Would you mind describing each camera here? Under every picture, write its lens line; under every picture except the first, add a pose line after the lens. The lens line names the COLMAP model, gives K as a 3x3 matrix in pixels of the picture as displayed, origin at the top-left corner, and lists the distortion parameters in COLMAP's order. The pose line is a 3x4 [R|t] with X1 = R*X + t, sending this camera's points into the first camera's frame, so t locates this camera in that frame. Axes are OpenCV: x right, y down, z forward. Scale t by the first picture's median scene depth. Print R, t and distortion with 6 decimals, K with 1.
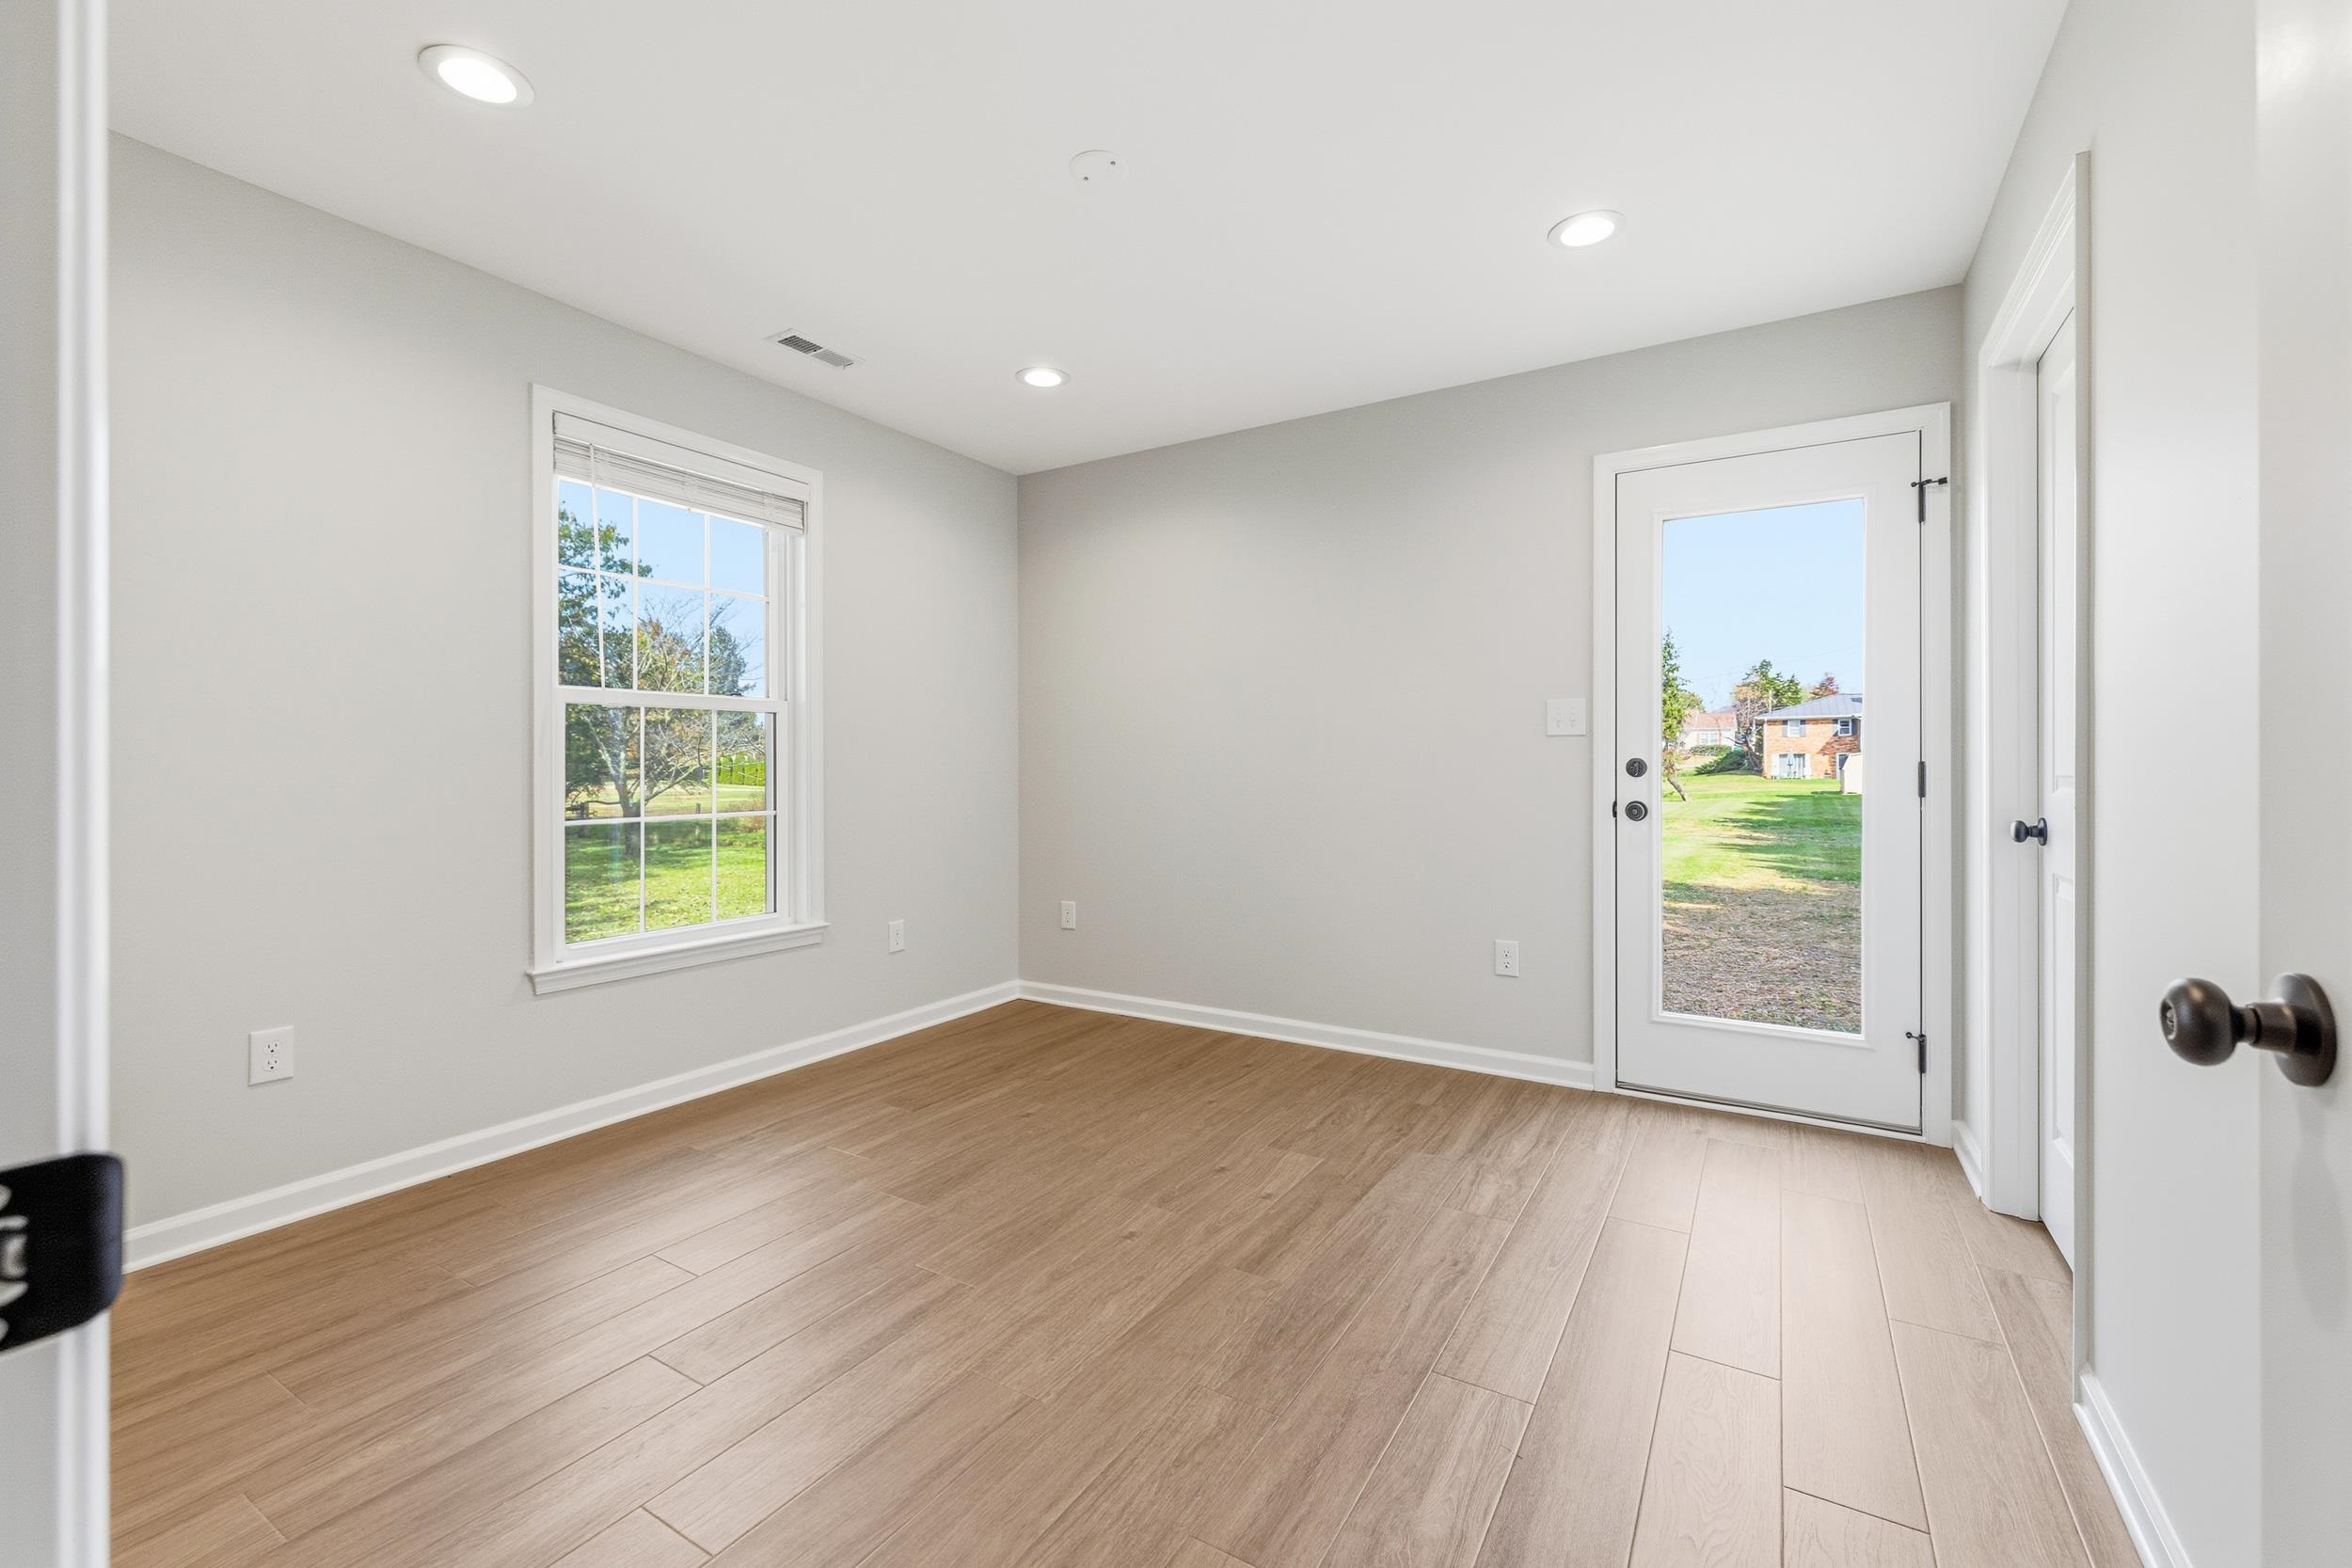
lens RADIAL K [[990.3, 0, 1172.3], [0, 990.3, 772.2], [0, 0, 1]] dist [0.010203, -0.003230]
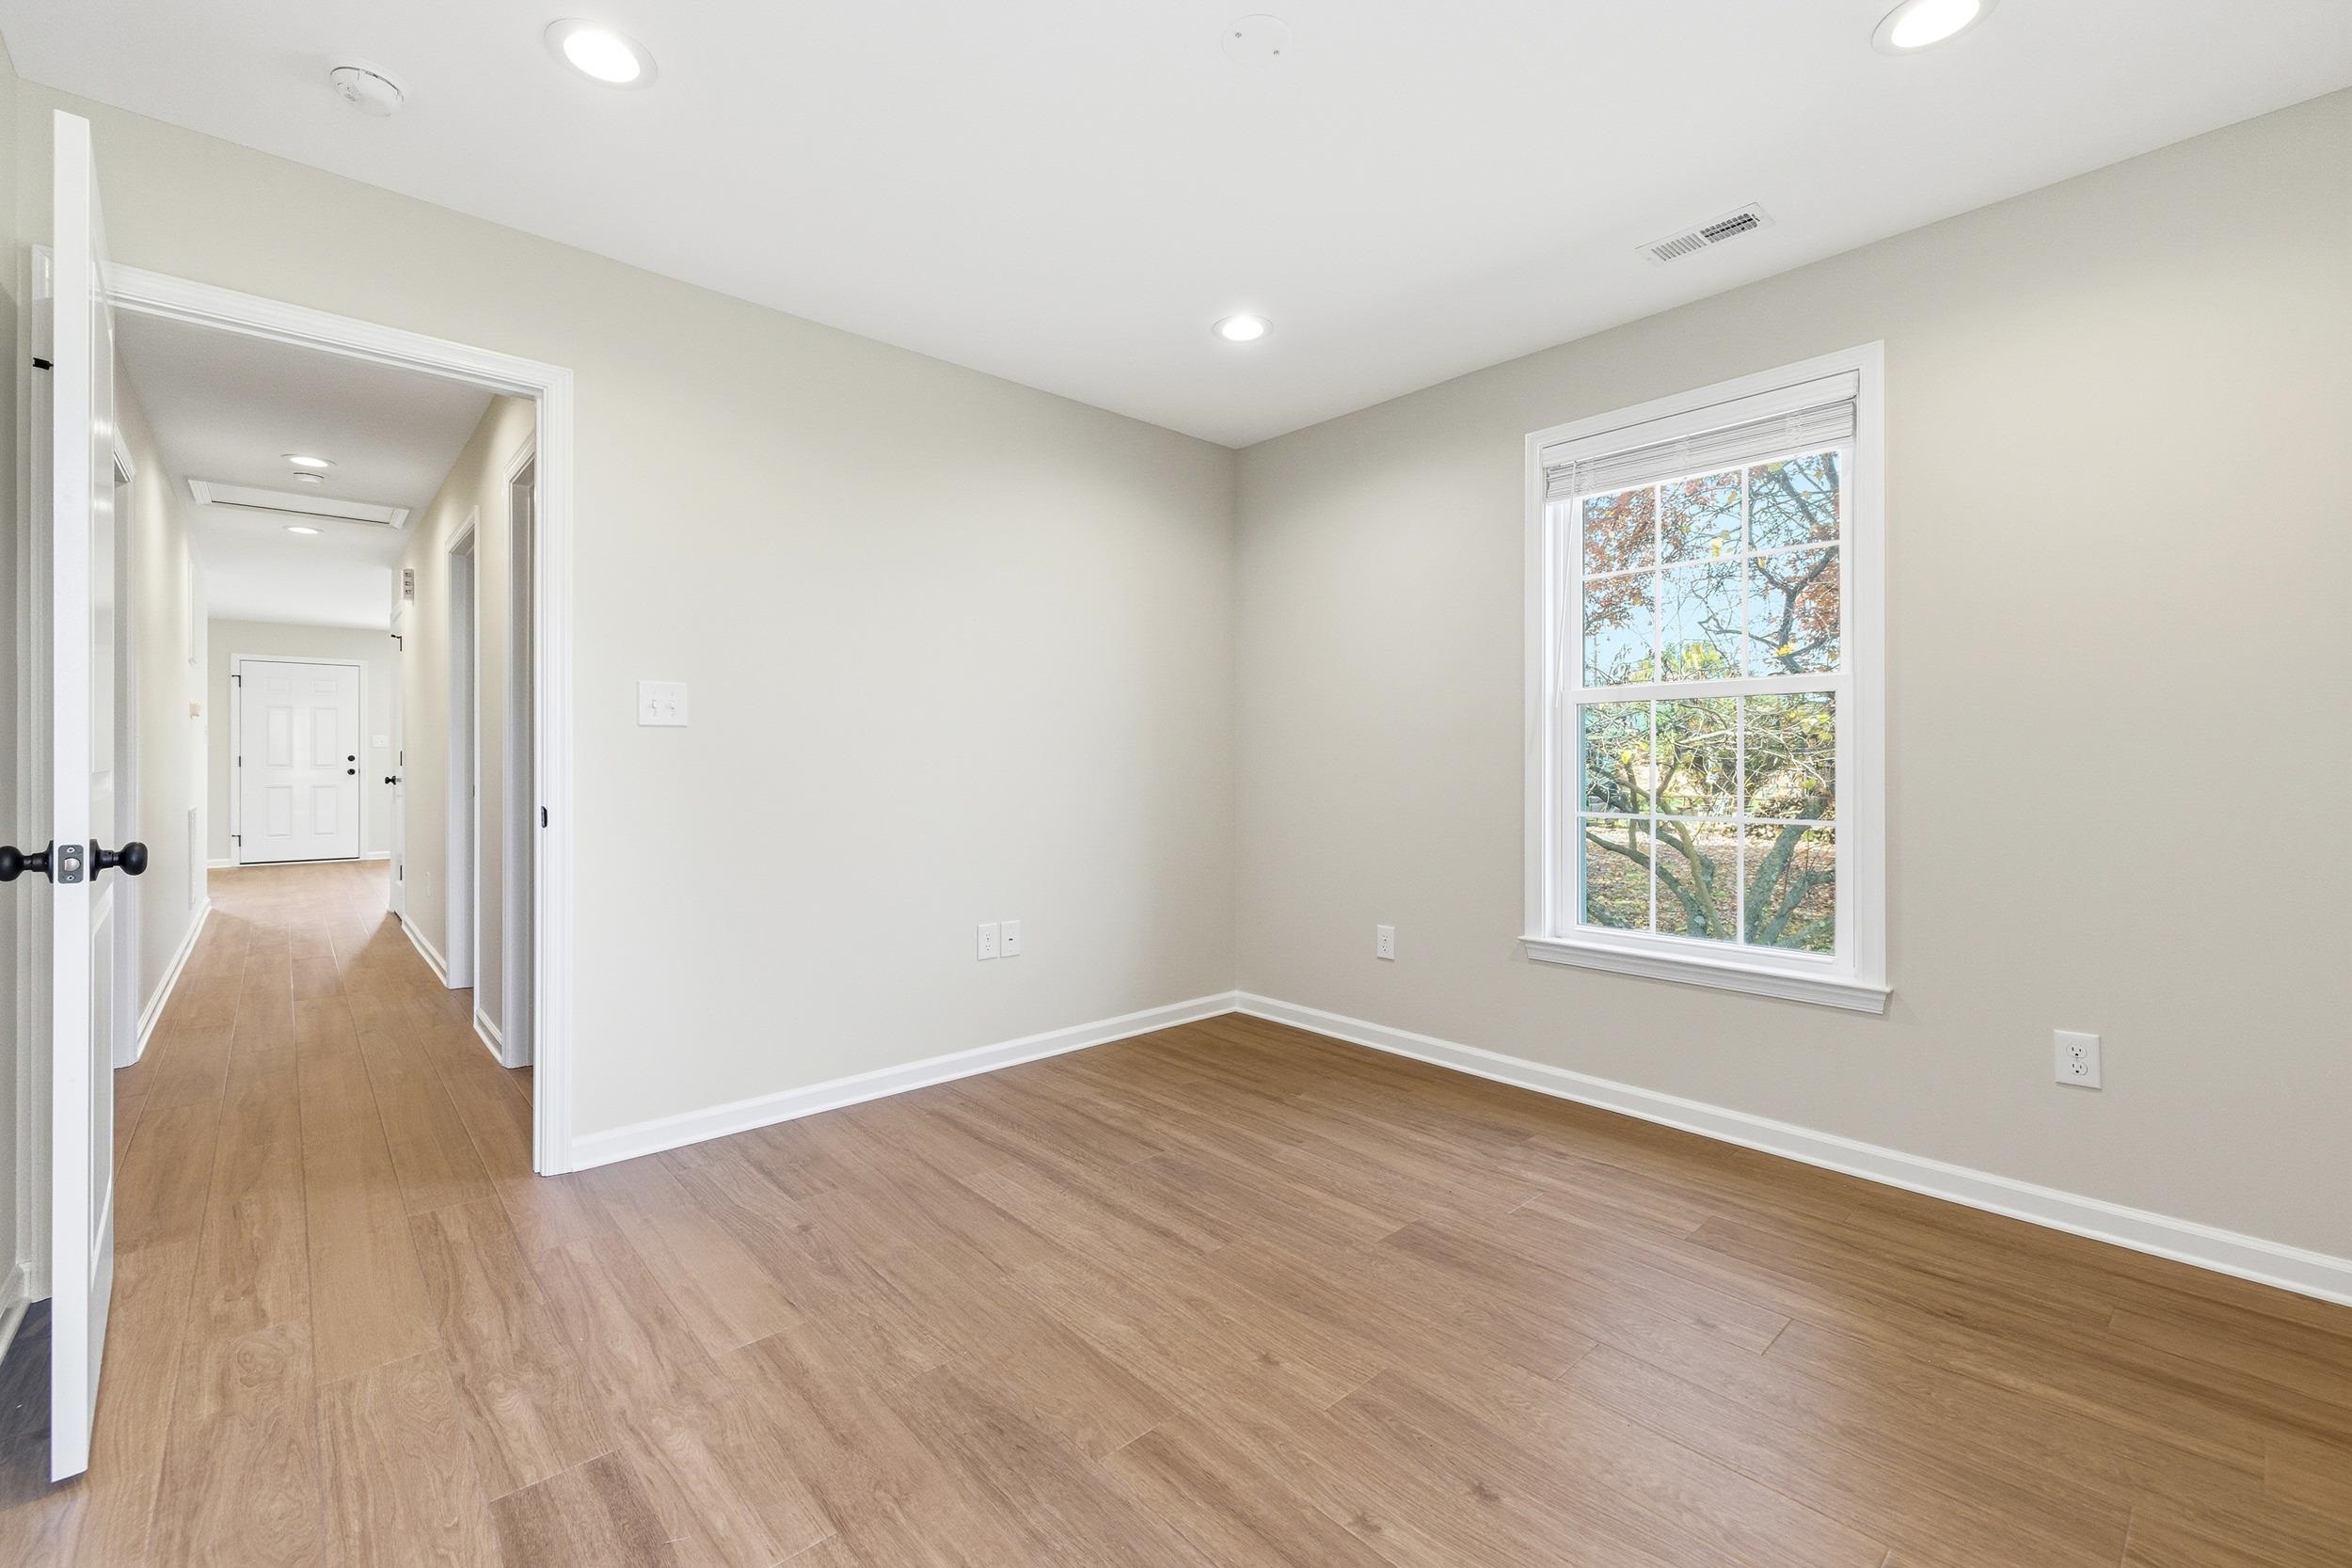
lens RADIAL K [[990.3, 0, 1175.0], [0, 990.3, 761.1], [0, 0, 1]] dist [0.010203, -0.003230]
pose [[-0.286494, -0.000832, -0.958082, 0.714807], [-0.005184, 0.999986, 0.000682, -0.006207], [0.958068, 0.005162, -0.286495, 1.126413]]
